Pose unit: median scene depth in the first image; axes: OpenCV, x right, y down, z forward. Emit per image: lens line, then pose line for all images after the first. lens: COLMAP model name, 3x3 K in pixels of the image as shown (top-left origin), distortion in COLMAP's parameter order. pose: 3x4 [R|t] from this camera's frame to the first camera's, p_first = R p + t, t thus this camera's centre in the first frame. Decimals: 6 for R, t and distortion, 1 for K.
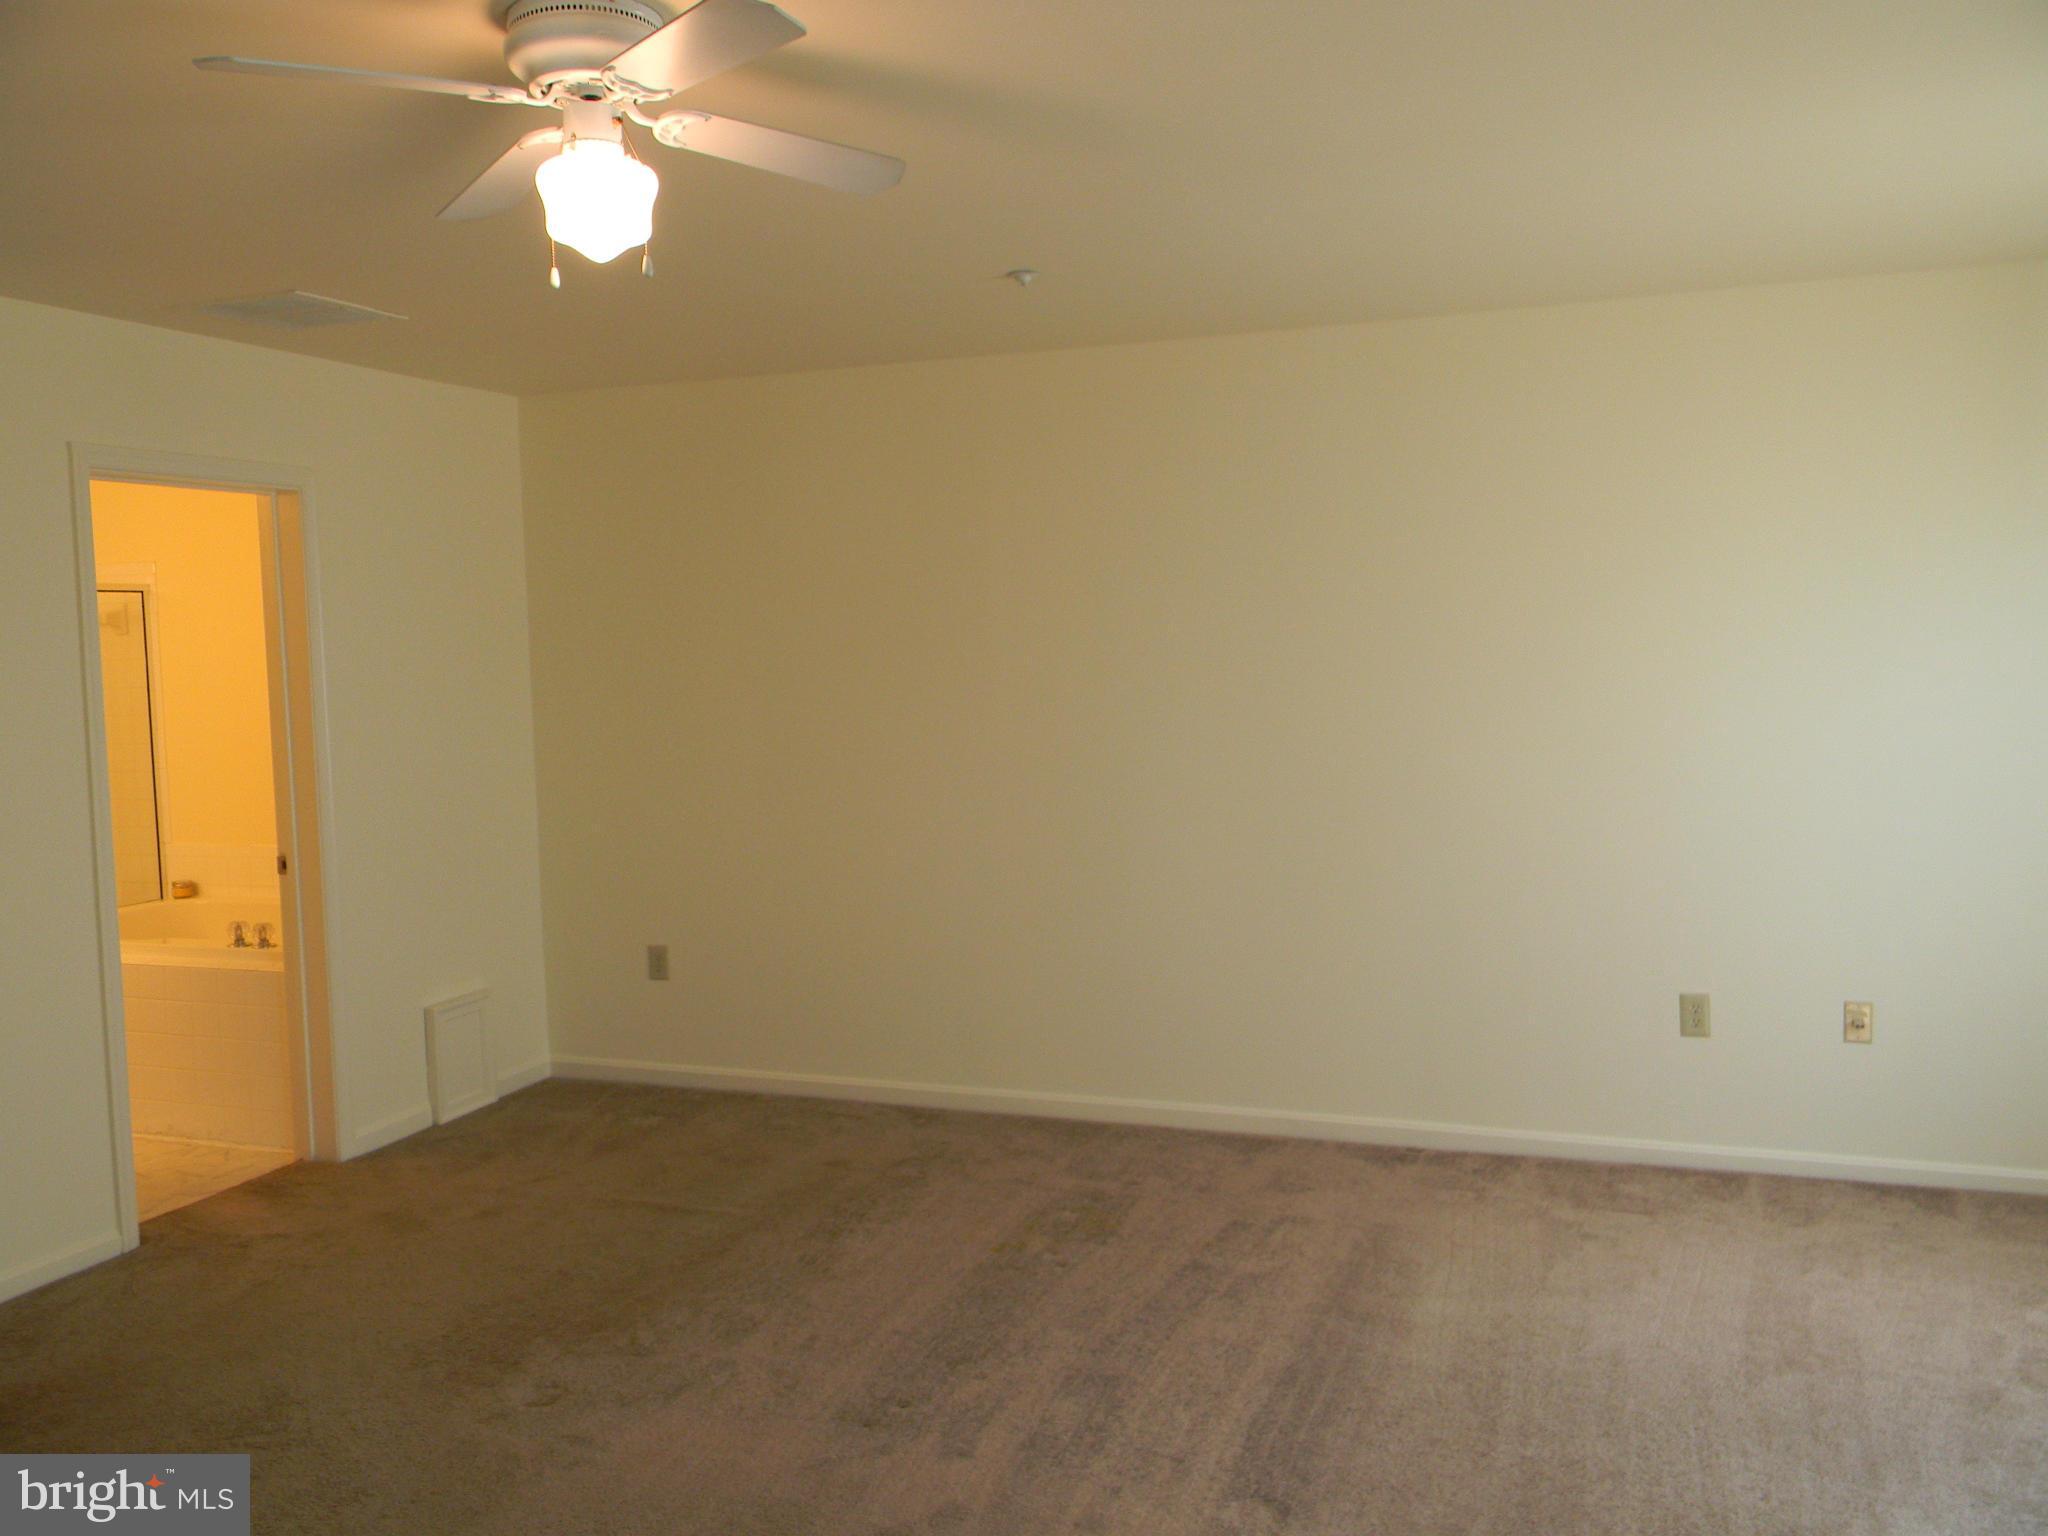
lens RADIAL K [[1656.0, 0, 1010.9], [0, 1656.0, 755.8], [0, 0, 1]] dist [0.009228, -0.015670]
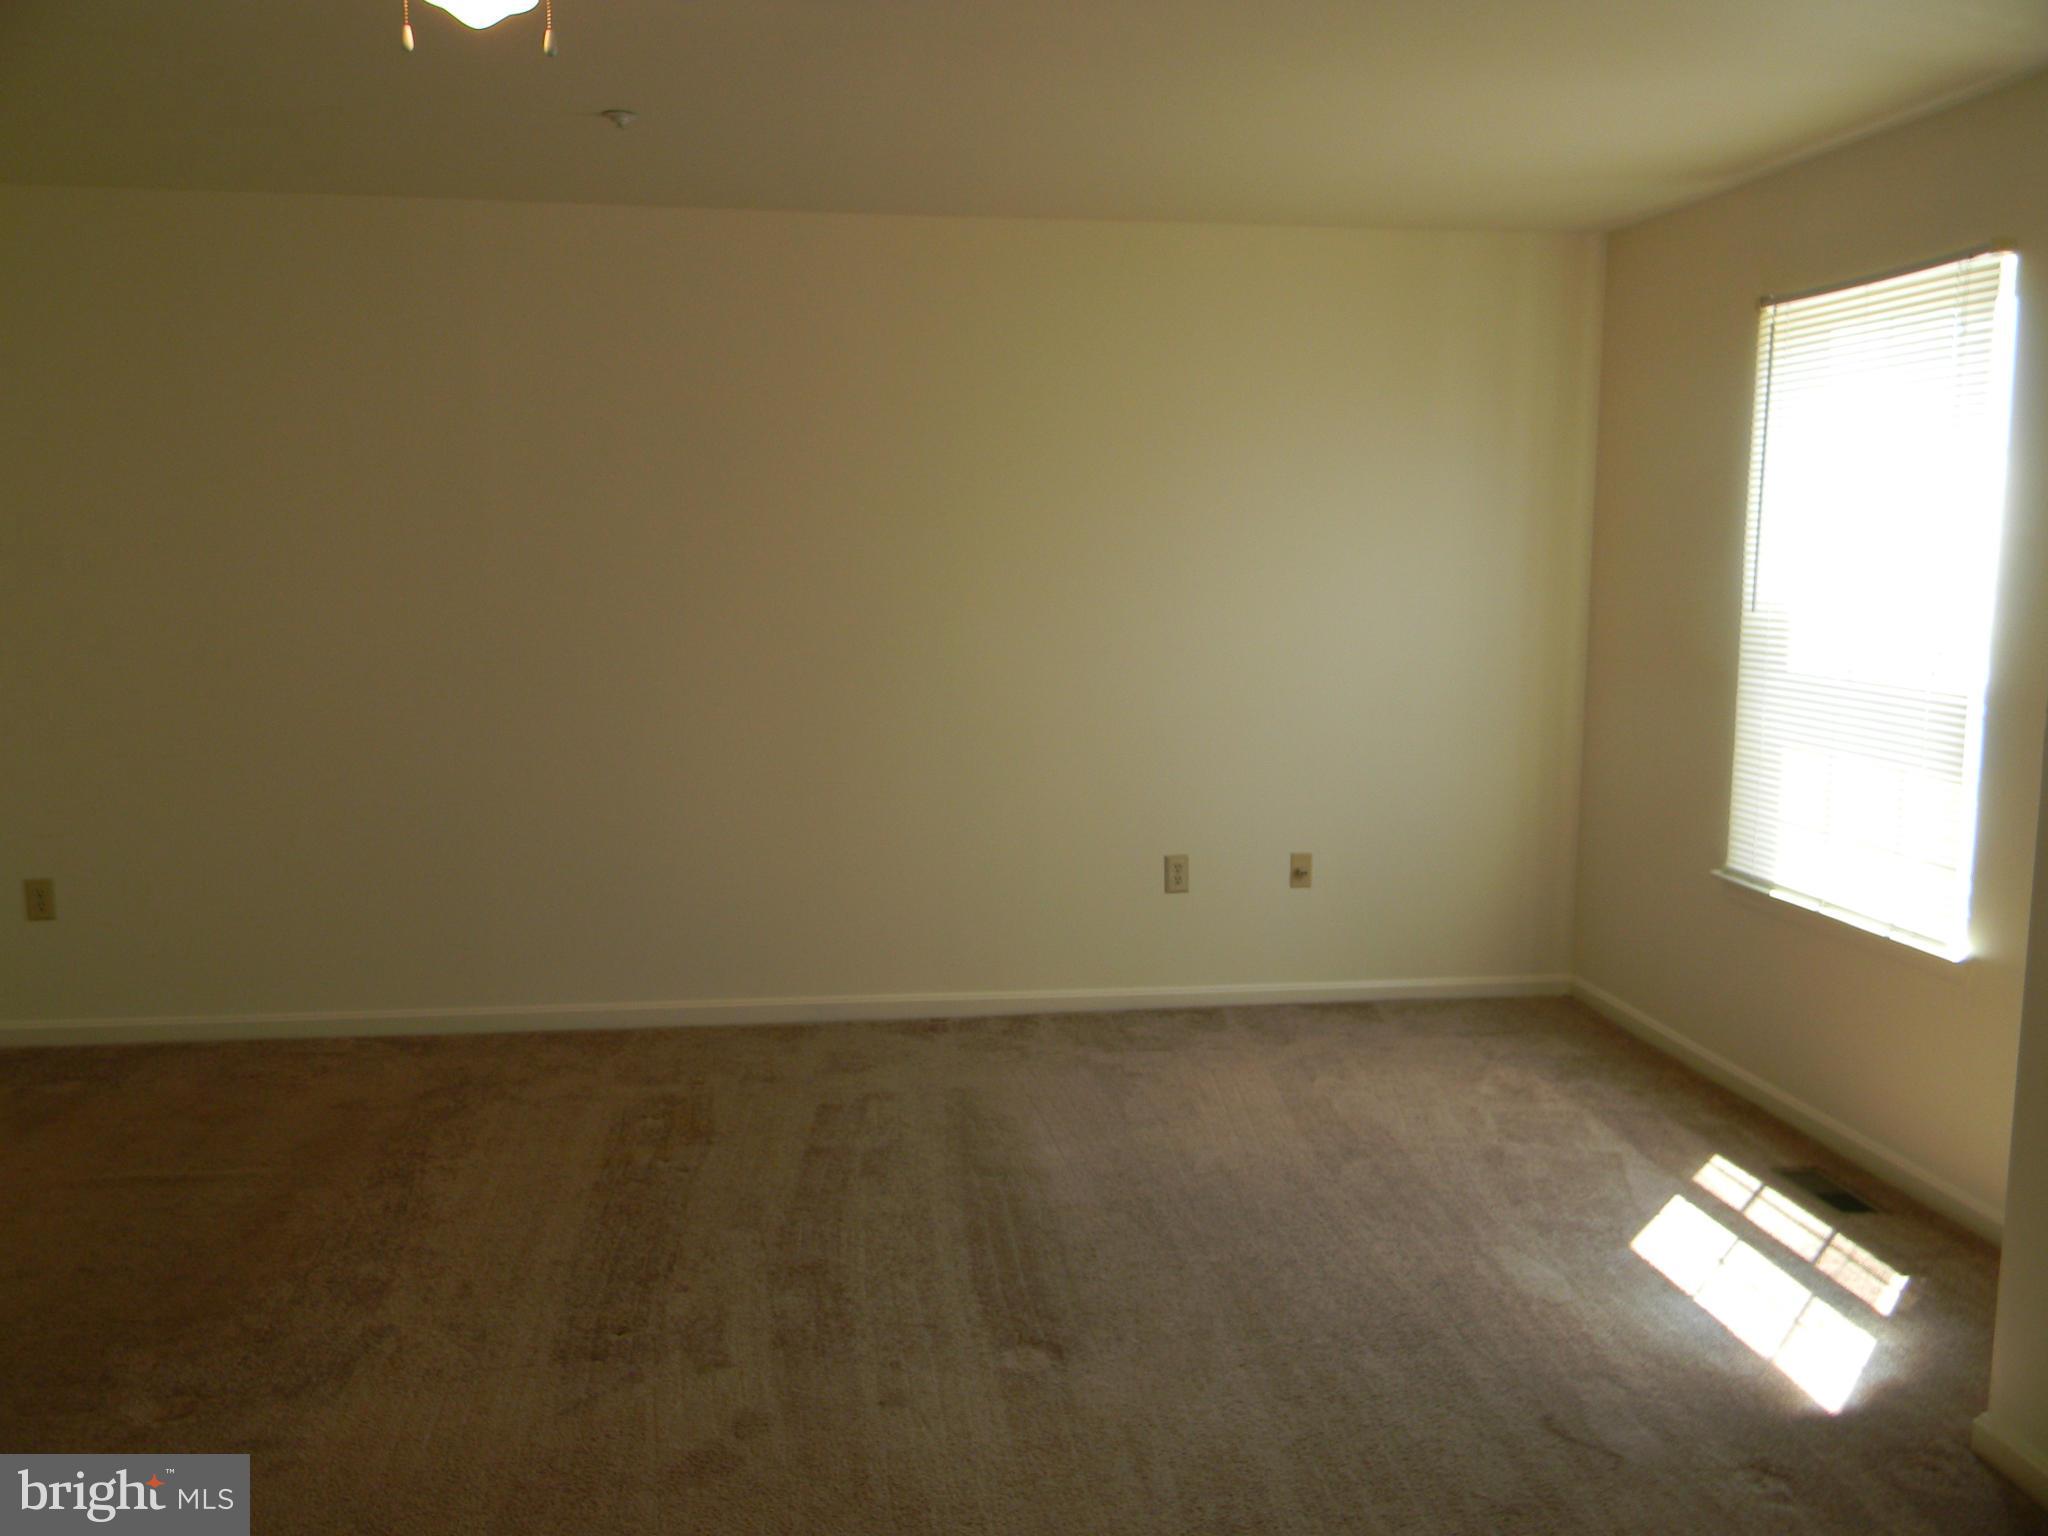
lens RADIAL K [[1656.0, 0, 1010.9], [0, 1656.0, 755.8], [0, 0, 1]] dist [0.009228, -0.015670]
pose [[0.882310, -0.032100, 0.469574, -0.265814], [0.005651, 0.998322, 0.057627, 0.013206], [-0.470636, -0.048191, 0.881011, 0.078369]]
